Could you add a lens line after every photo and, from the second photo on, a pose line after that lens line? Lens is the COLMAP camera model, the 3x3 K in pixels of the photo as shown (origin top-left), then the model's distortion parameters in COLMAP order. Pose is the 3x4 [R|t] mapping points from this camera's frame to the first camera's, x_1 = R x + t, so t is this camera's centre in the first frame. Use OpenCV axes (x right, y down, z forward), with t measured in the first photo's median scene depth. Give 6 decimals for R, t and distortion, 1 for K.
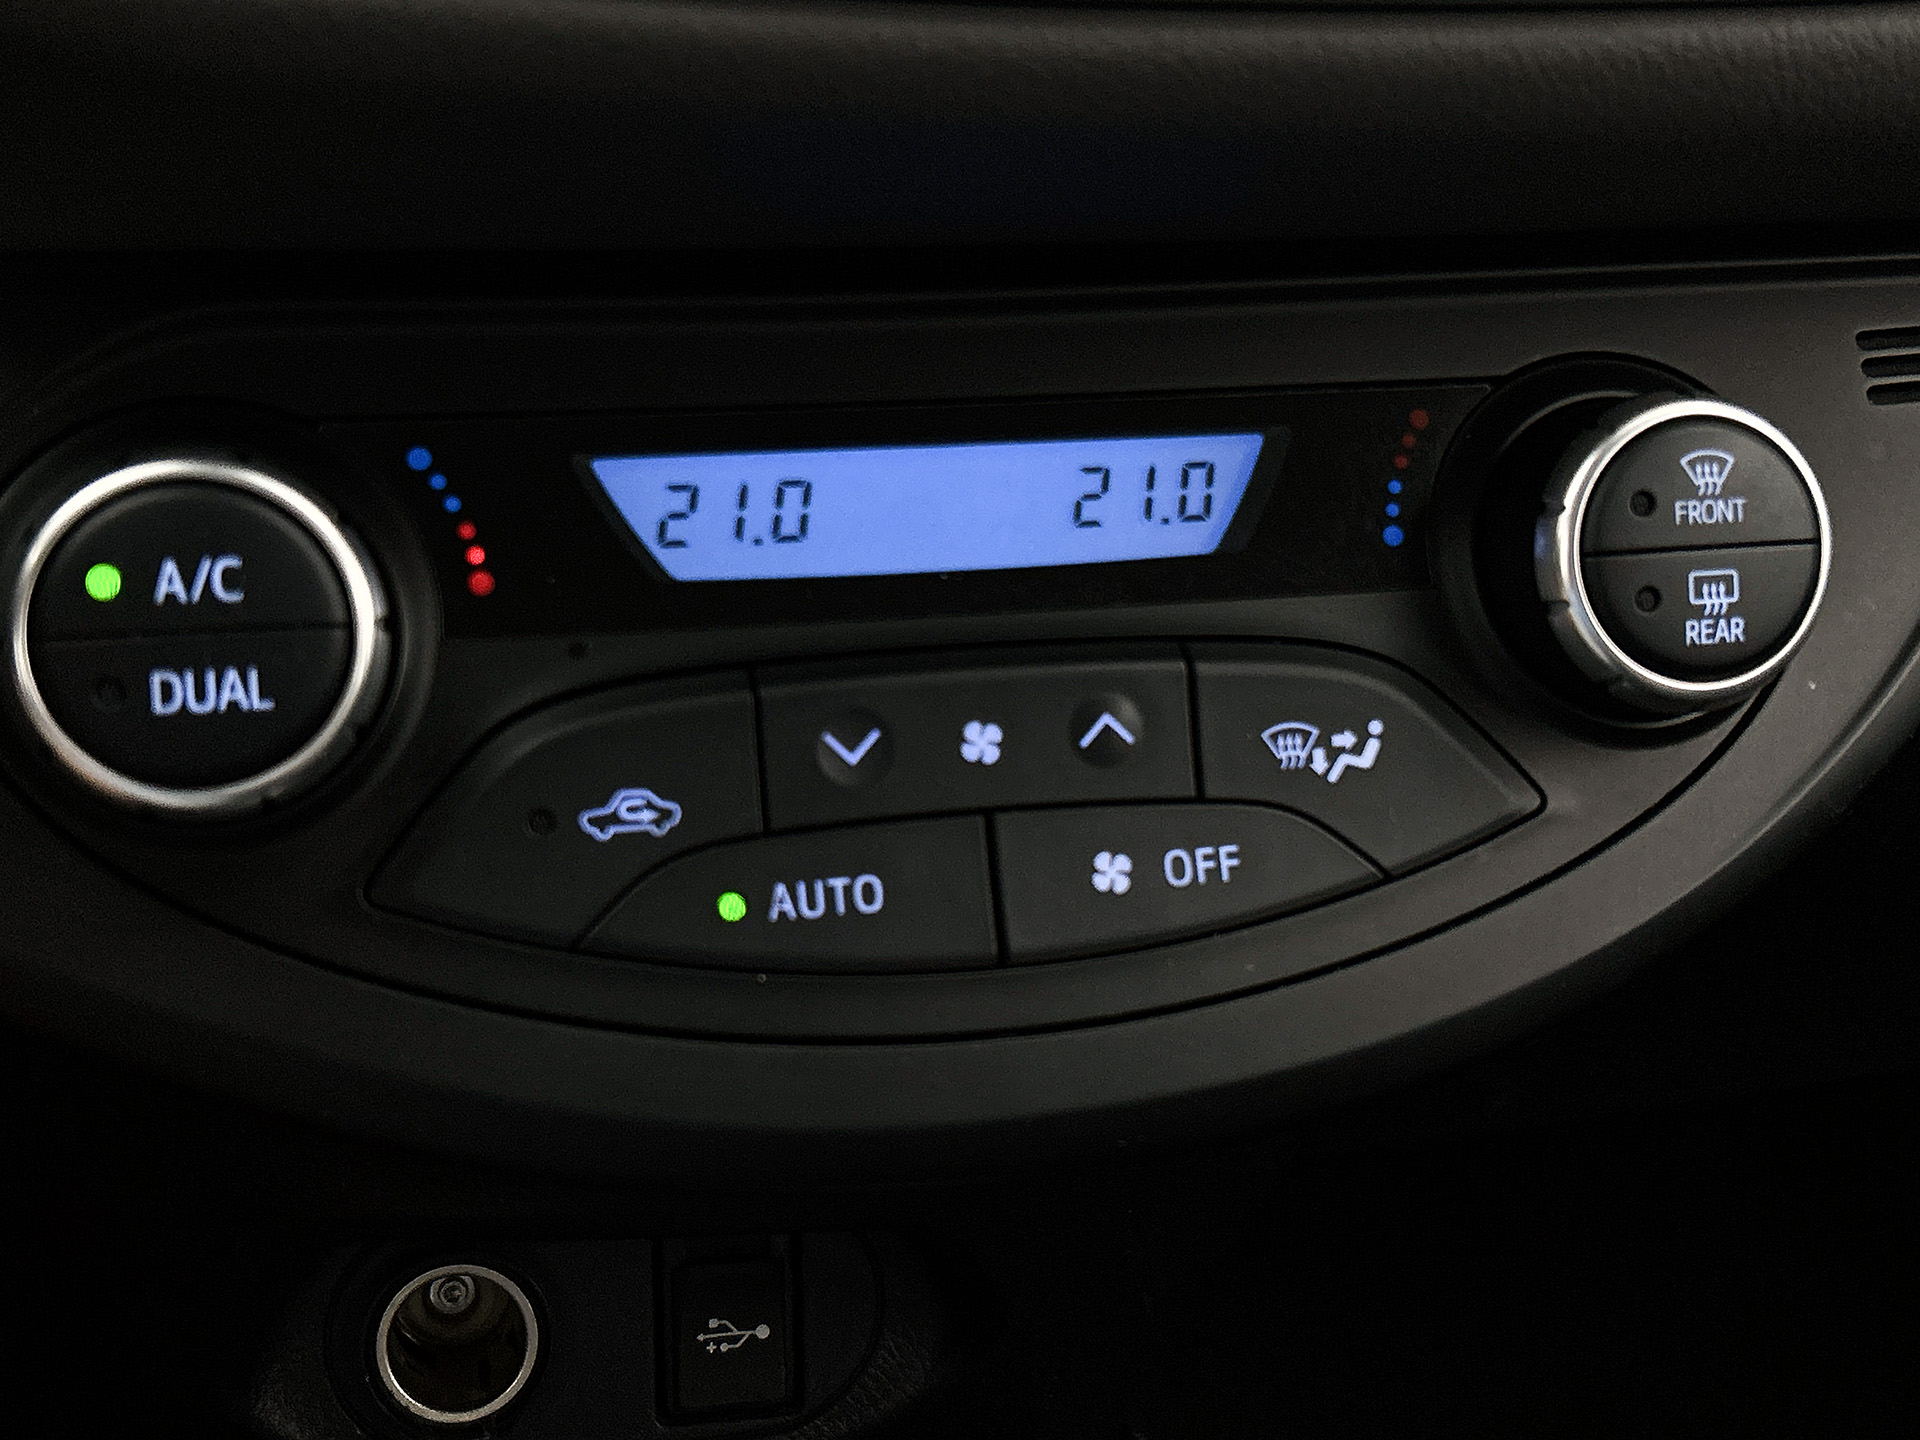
lens RADIAL K [[2447.6, 0, 960.0], [0, 2447.6, 720.0], [0, 0, 1]] dist [0.211388, -0.862697]
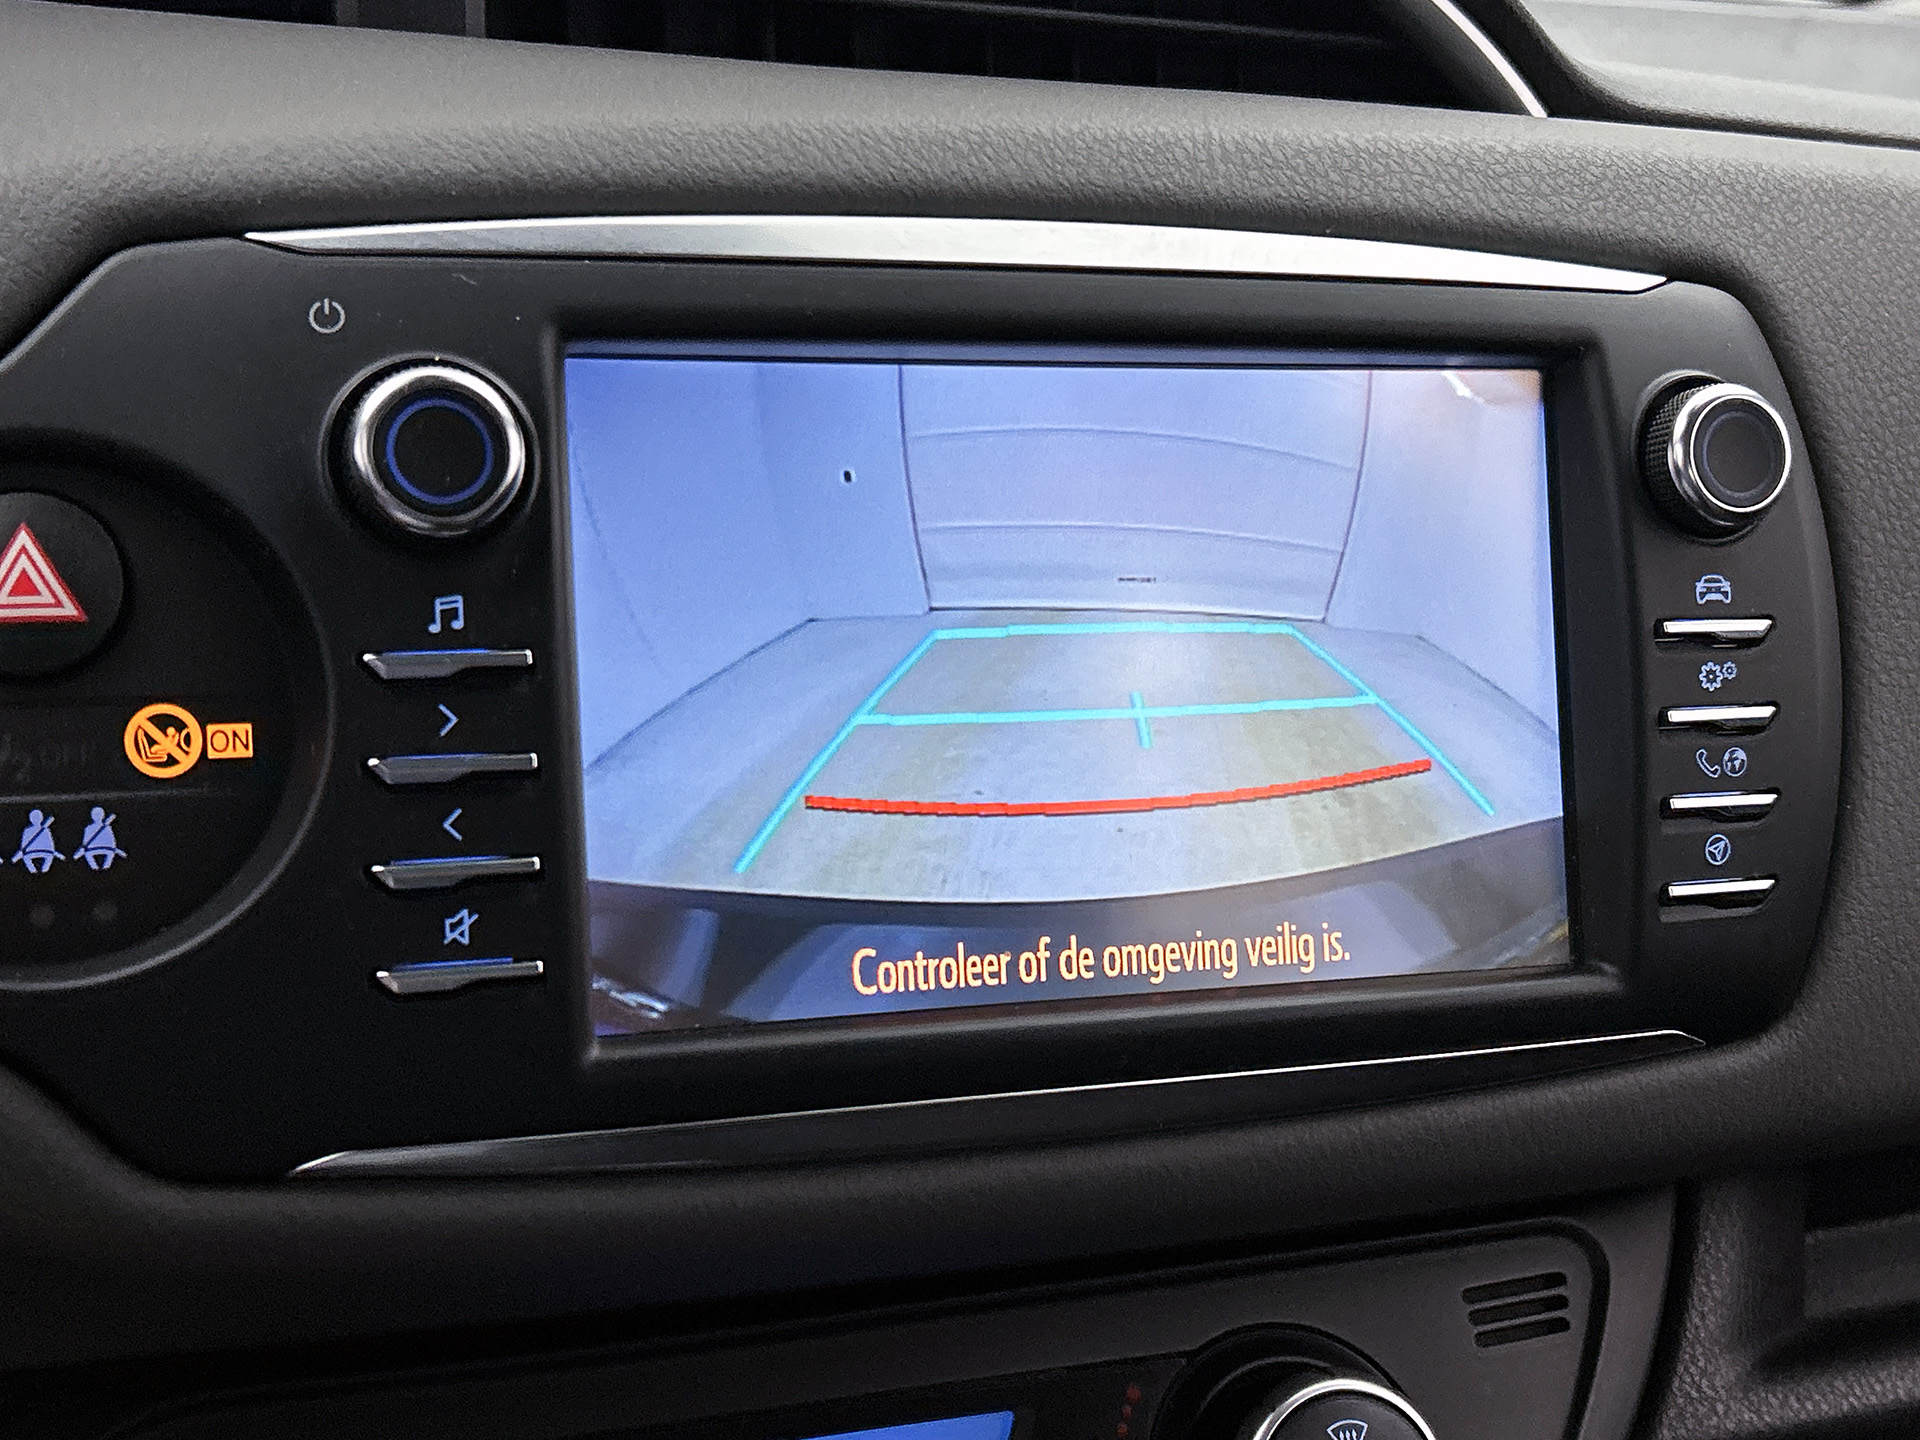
lens RADIAL K [[2466.0, 0, 974.5], [0, 2466.0, 718.9], [0, 0, 1]] dist [0.029133, -0.052663]
pose [[0.995223, -0.037073, 0.090320, 0.000249], [0.059235, 0.964665, -0.256735, -0.142787], [-0.077610, 0.260858, 0.962252, -0.344613]]
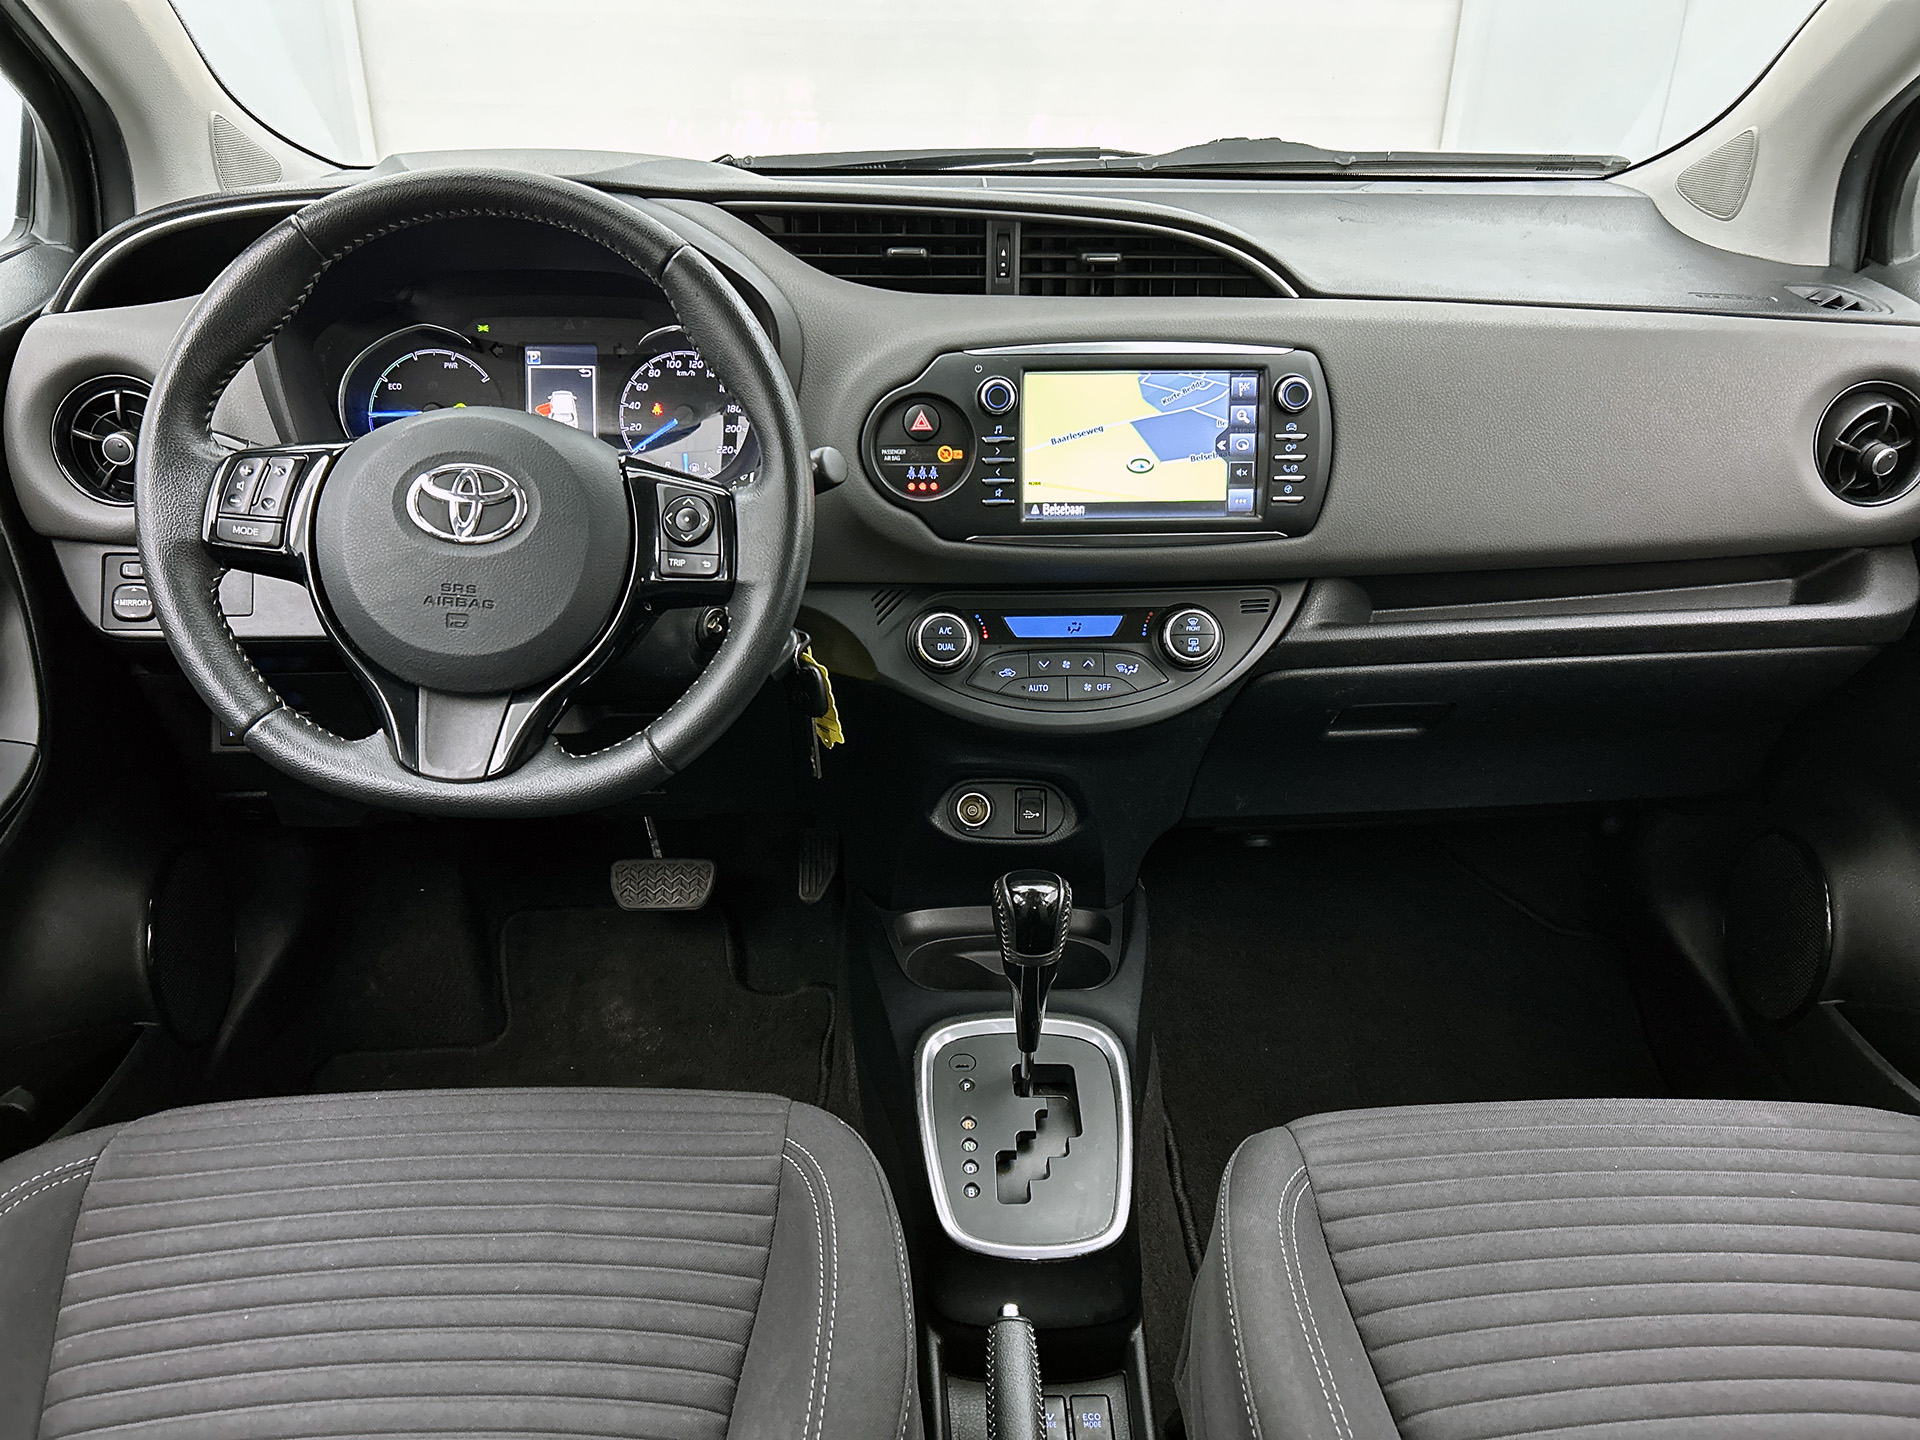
lens RADIAL K [[1446.0, 0, 935.2], [0, 1446.0, 752.3], [0, 0, 1]] dist [0.081820, -0.084964]
pose [[0.974440, 0.031232, -0.222465, 0.480488], [-0.051436, 0.995000, -0.085610, 0.531162], [0.218679, 0.094865, 0.971175, -2.433097]]
